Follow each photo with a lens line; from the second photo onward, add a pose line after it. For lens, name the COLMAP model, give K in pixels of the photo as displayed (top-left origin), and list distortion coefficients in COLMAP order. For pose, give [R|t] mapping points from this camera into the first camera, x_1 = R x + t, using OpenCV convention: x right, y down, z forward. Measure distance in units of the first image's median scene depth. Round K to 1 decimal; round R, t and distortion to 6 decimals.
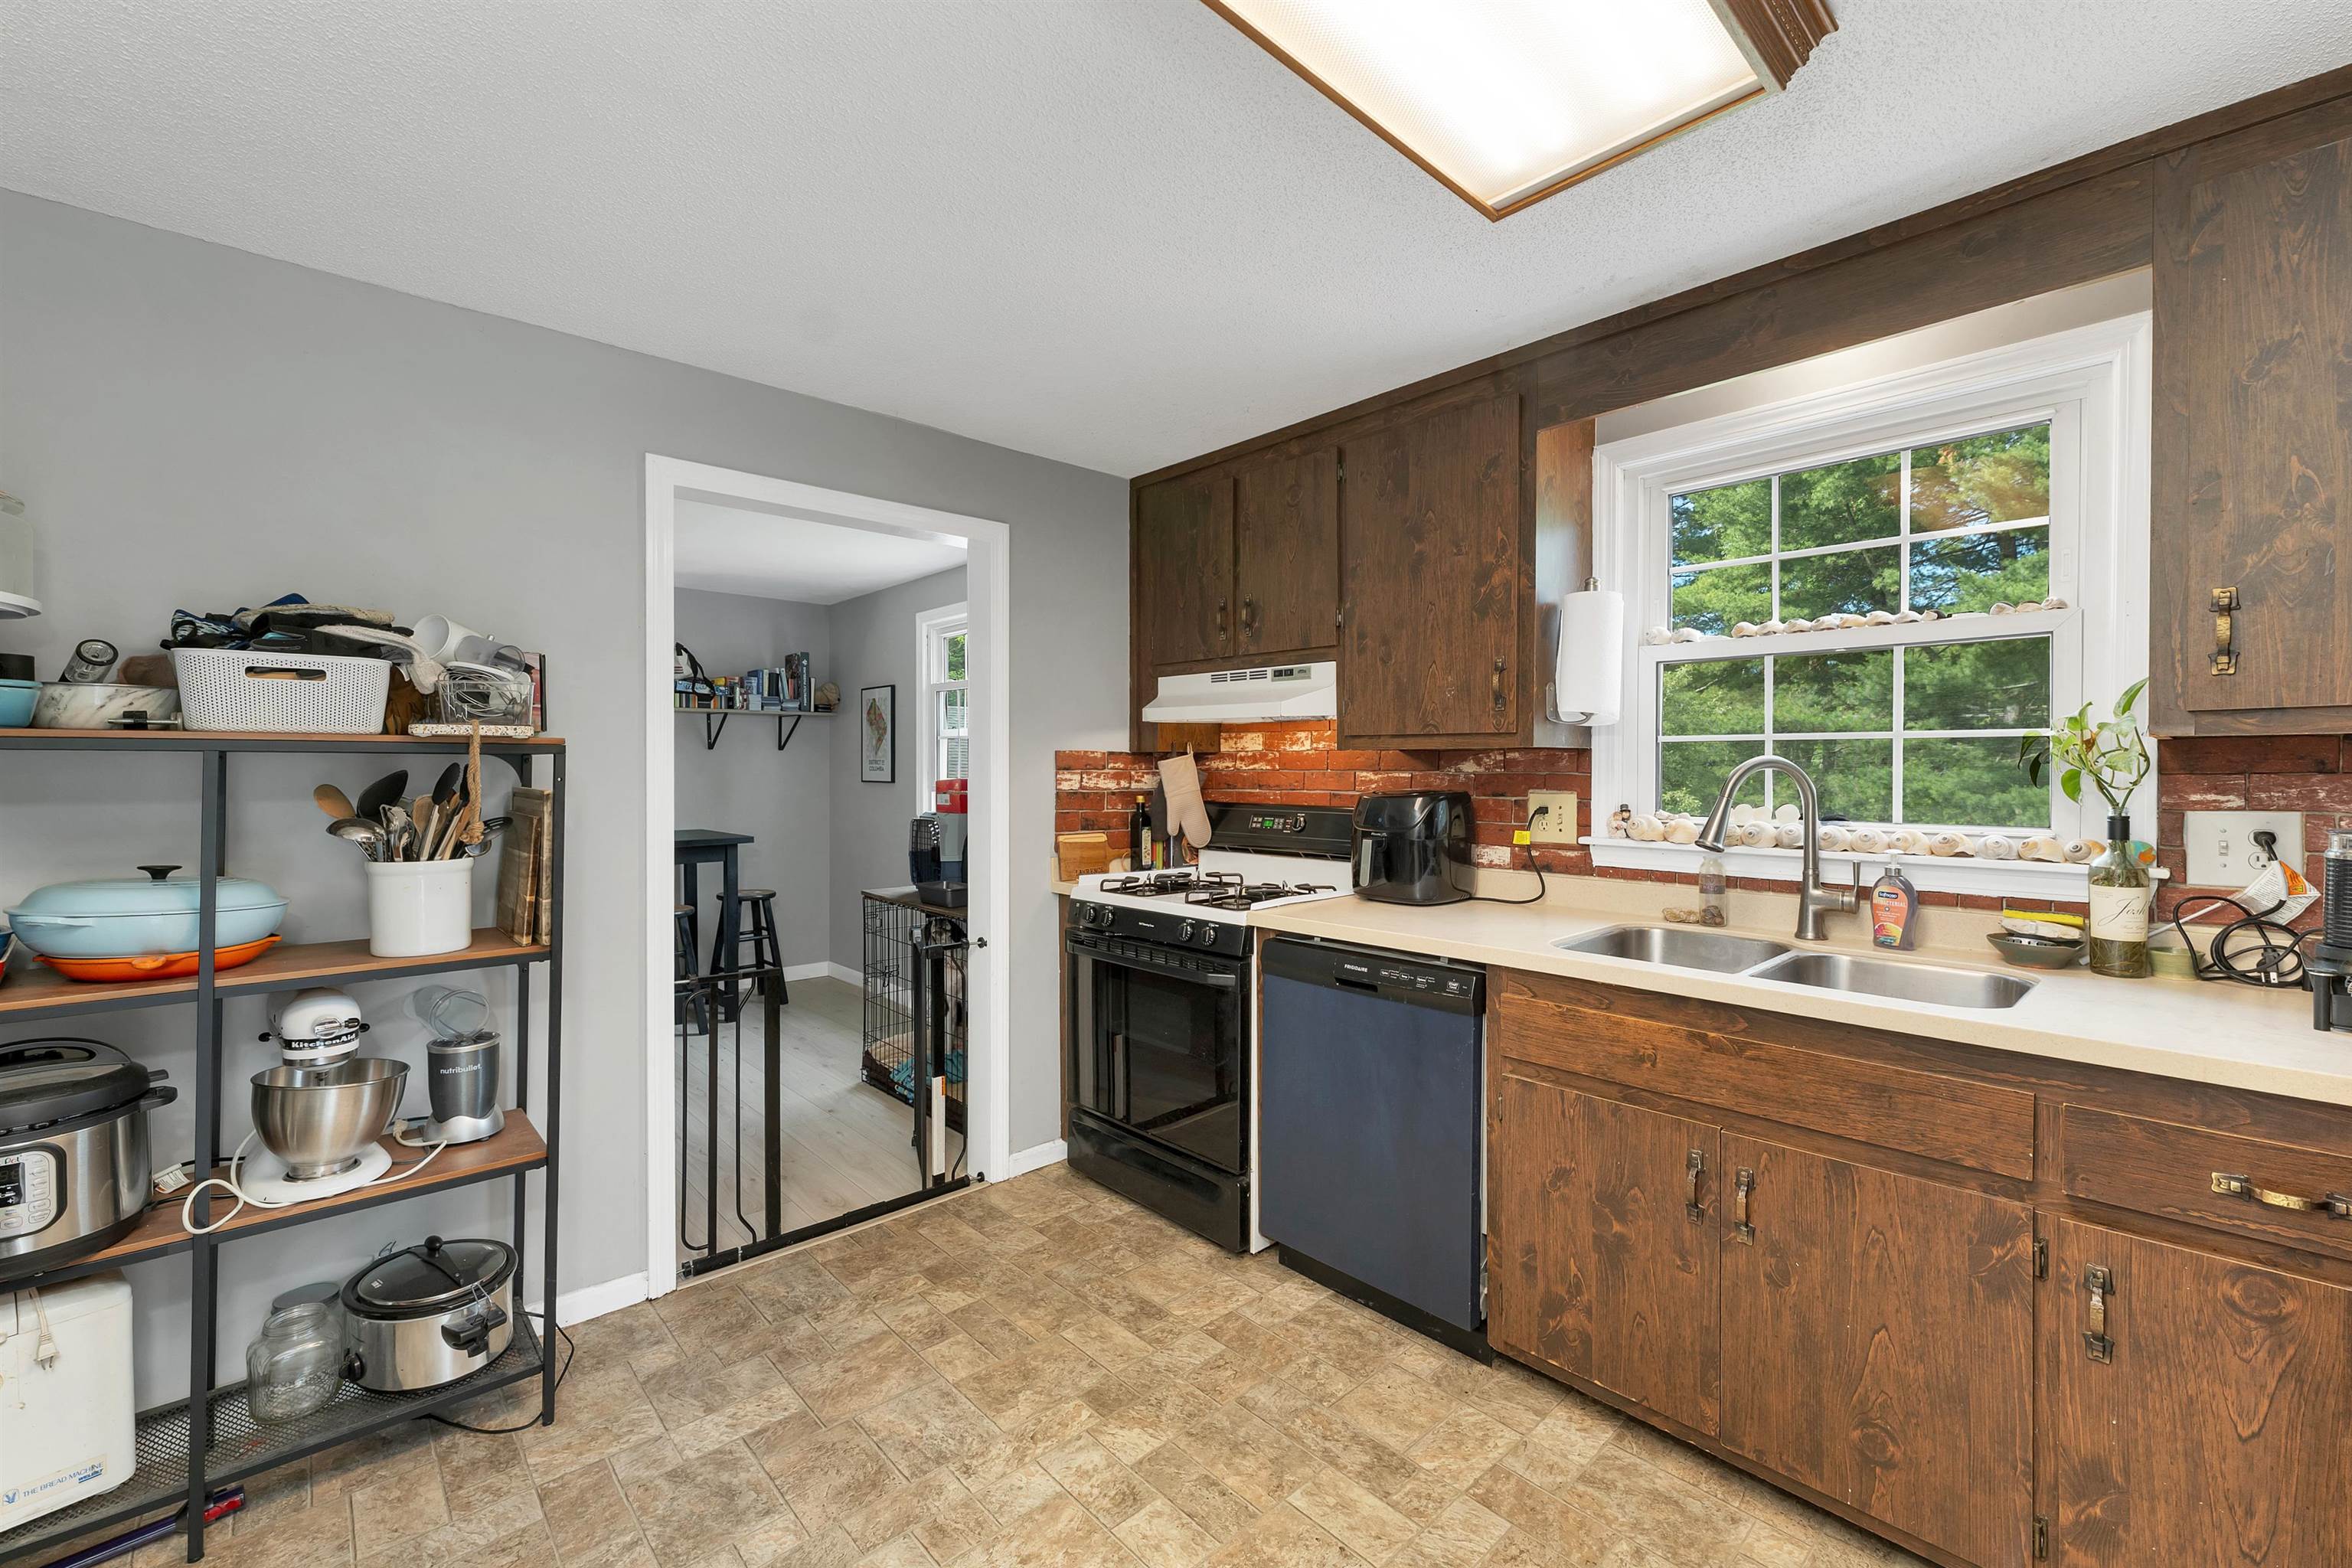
lens RADIAL K [[959.2, 0, 1180.4], [0, 959.2, 779.2], [0, 0, 1]] dist [-0.001715, 0.000067]
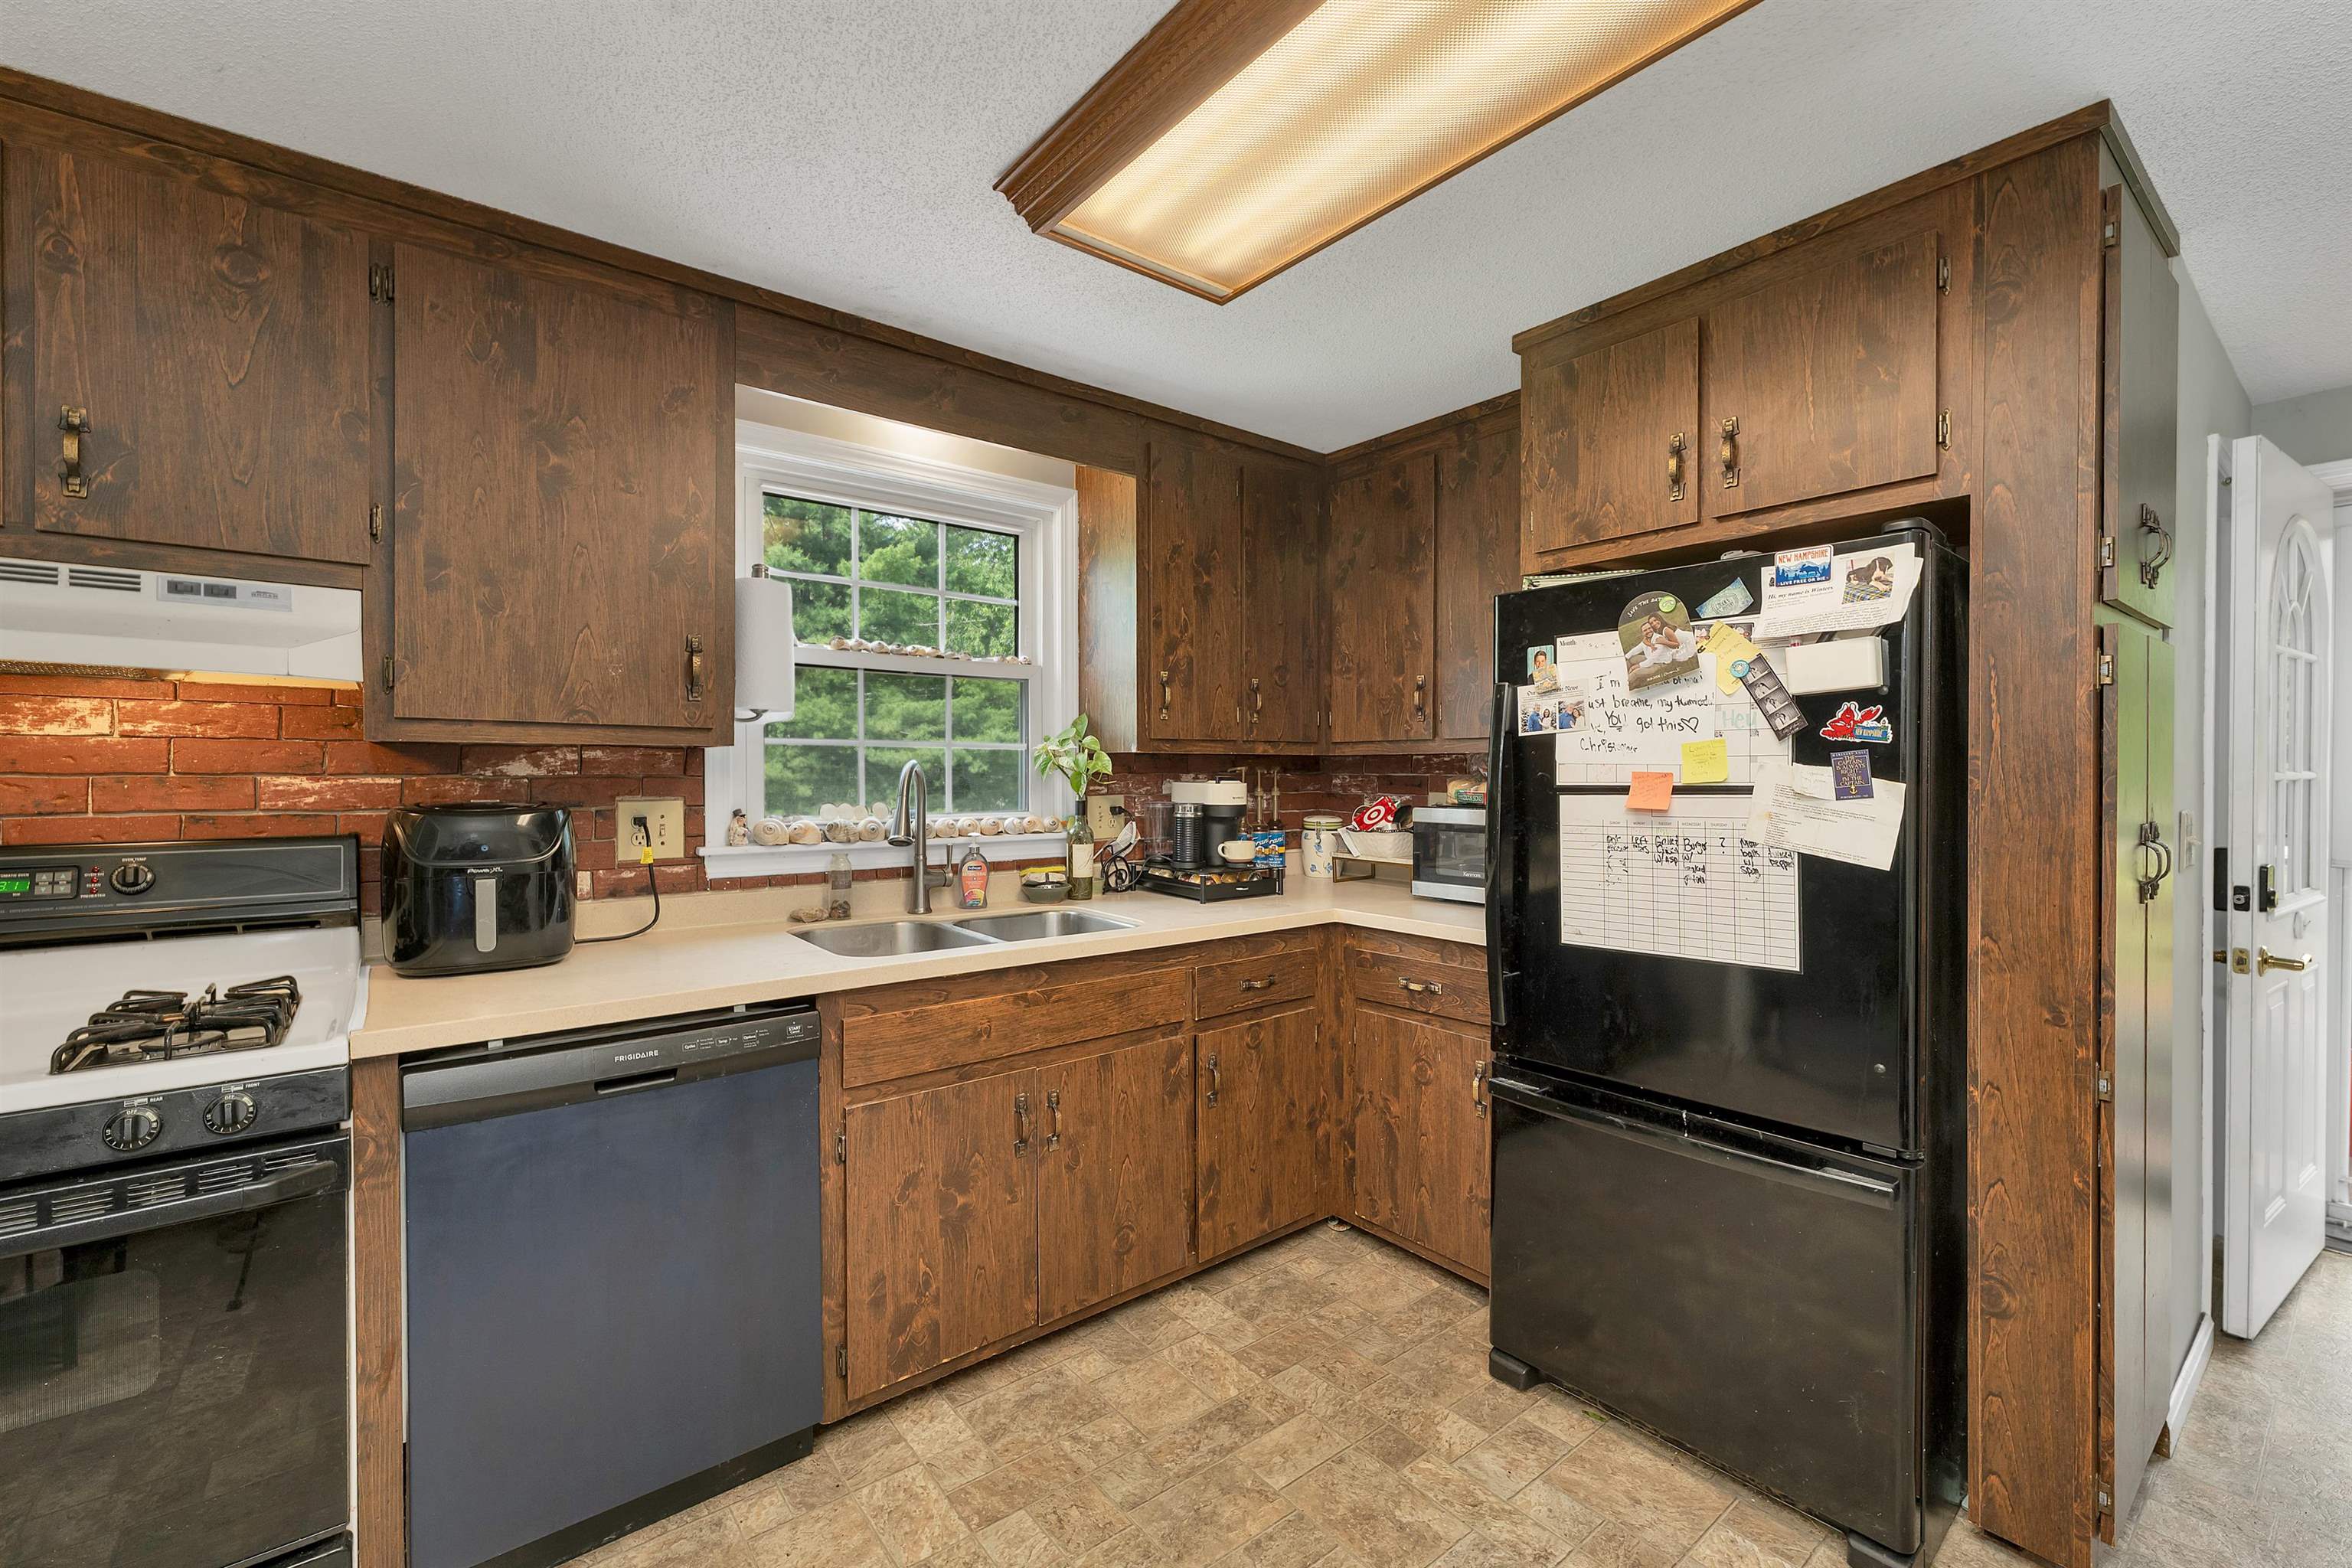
lens RADIAL K [[987.1, 0, 1176.7], [0, 987.1, 777.2], [0, 0, 1]] dist [-0.000243, -0.000196]
pose [[0.069787, -0.007552, 0.997533, -0.564114], [0.009729, 0.999929, 0.006890, -0.008905], [-0.997514, 0.009224, 0.069856, 0.614843]]
